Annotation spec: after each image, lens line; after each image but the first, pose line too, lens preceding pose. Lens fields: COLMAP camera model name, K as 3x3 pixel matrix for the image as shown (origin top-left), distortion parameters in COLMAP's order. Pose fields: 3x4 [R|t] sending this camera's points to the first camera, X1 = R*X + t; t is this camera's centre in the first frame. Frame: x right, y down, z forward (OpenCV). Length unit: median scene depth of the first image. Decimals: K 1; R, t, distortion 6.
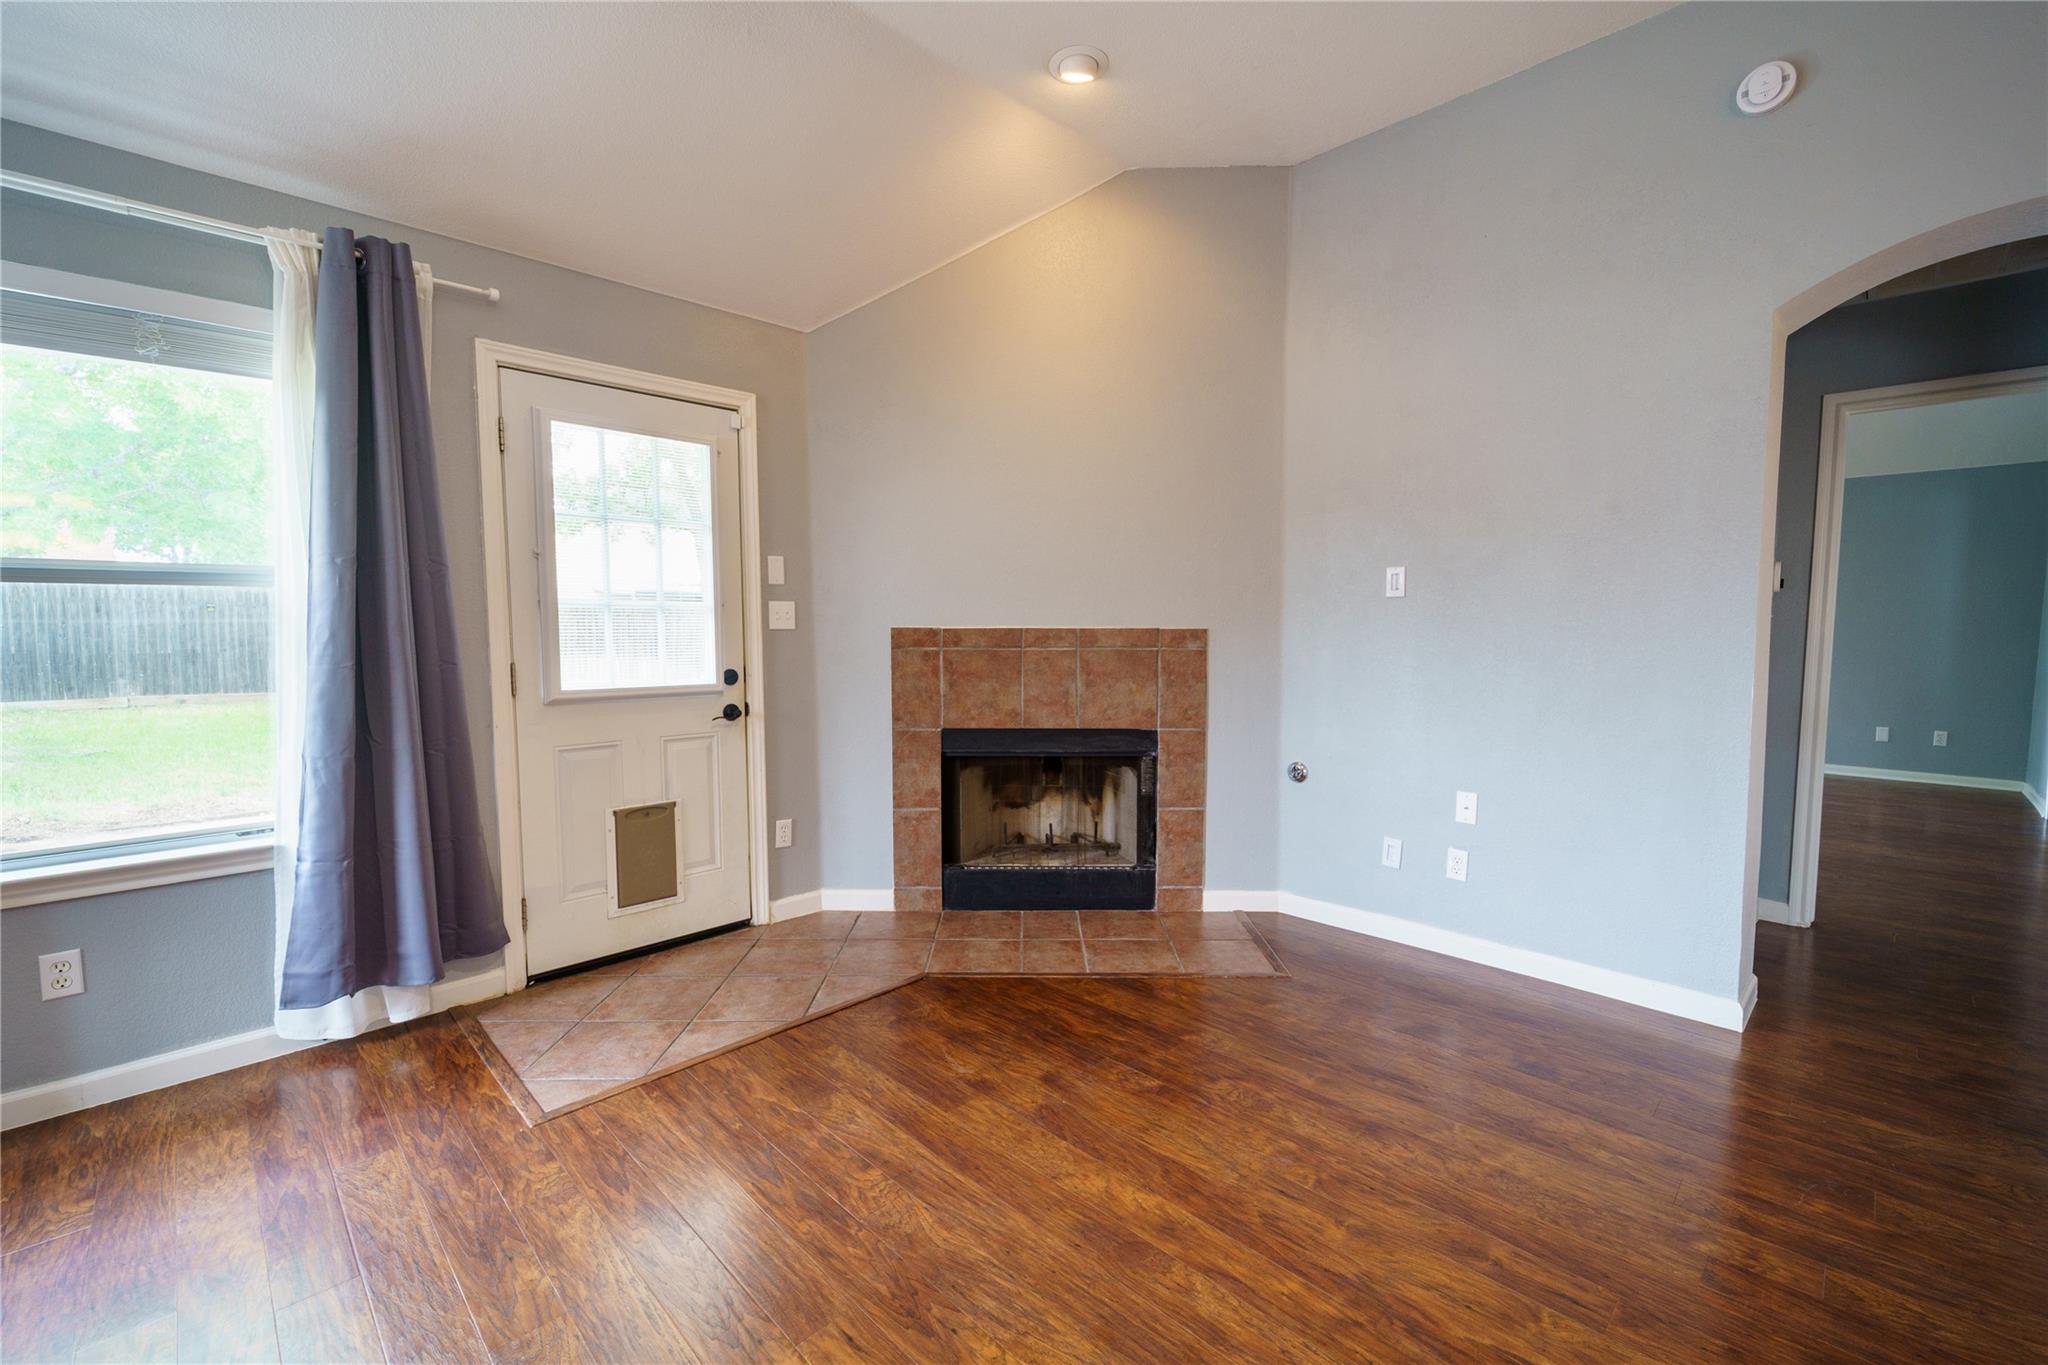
lens RADIAL K [[848.6, 0, 1029.1], [0, 848.6, 686.1], [0, 0, 1]] dist [0.000554, -0.000144]
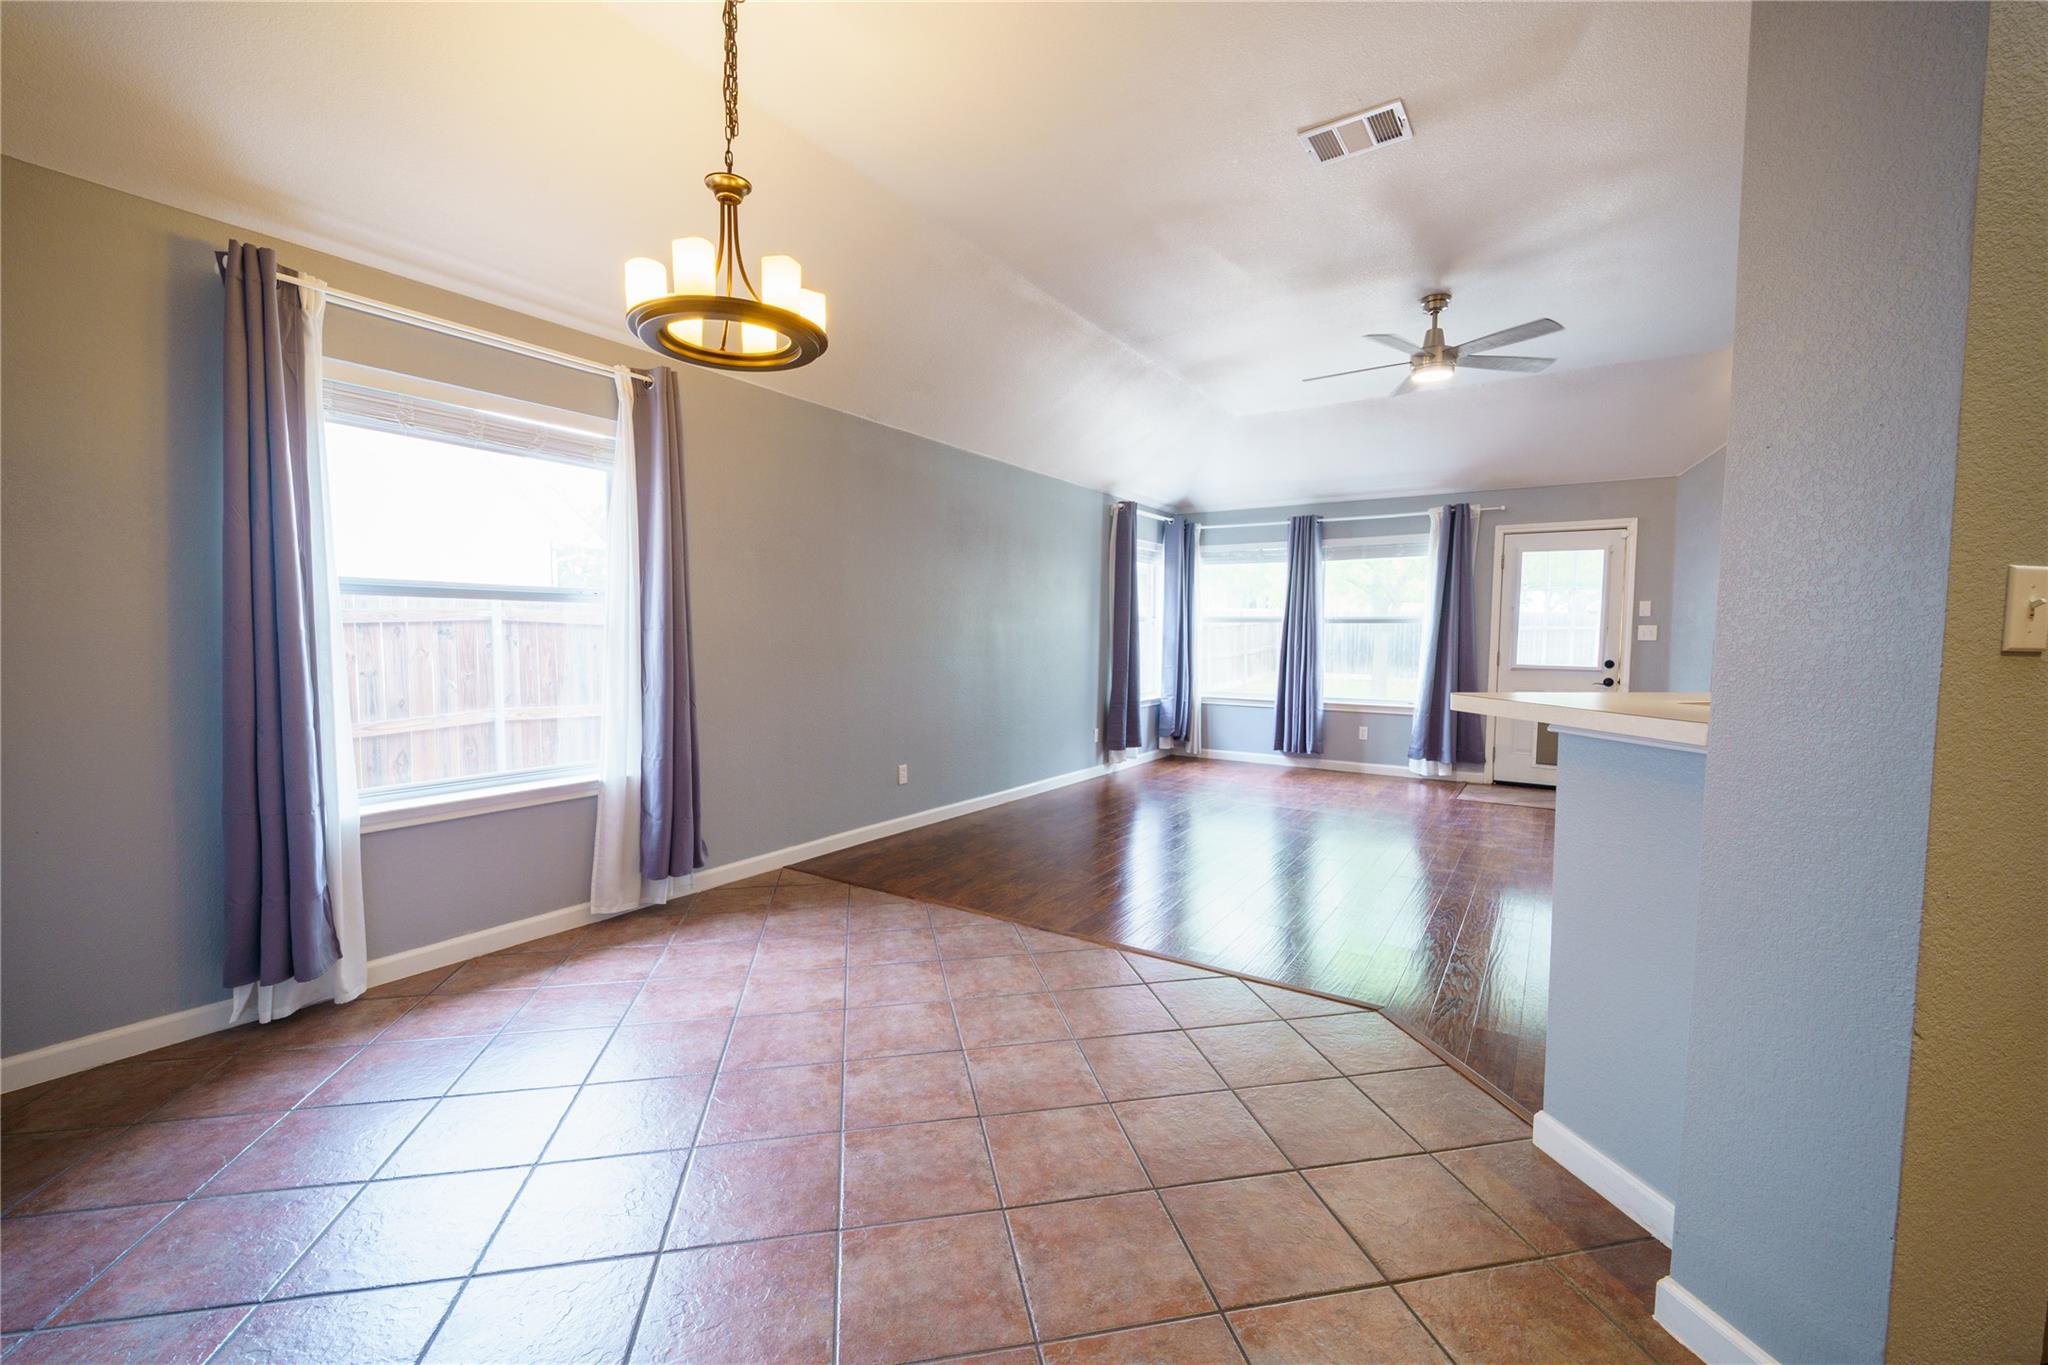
lens RADIAL K [[823.2, 0, 1016.7], [0, 823.2, 684.0], [0, 0, 1]] dist [-0.020821, 0.000225]
pose [[0.189925, 0.063097, -0.979769, 1.161082], [-0.081153, 0.995527, 0.048381, 0.051373], [0.978439, 0.070323, 0.194196, -0.662616]]
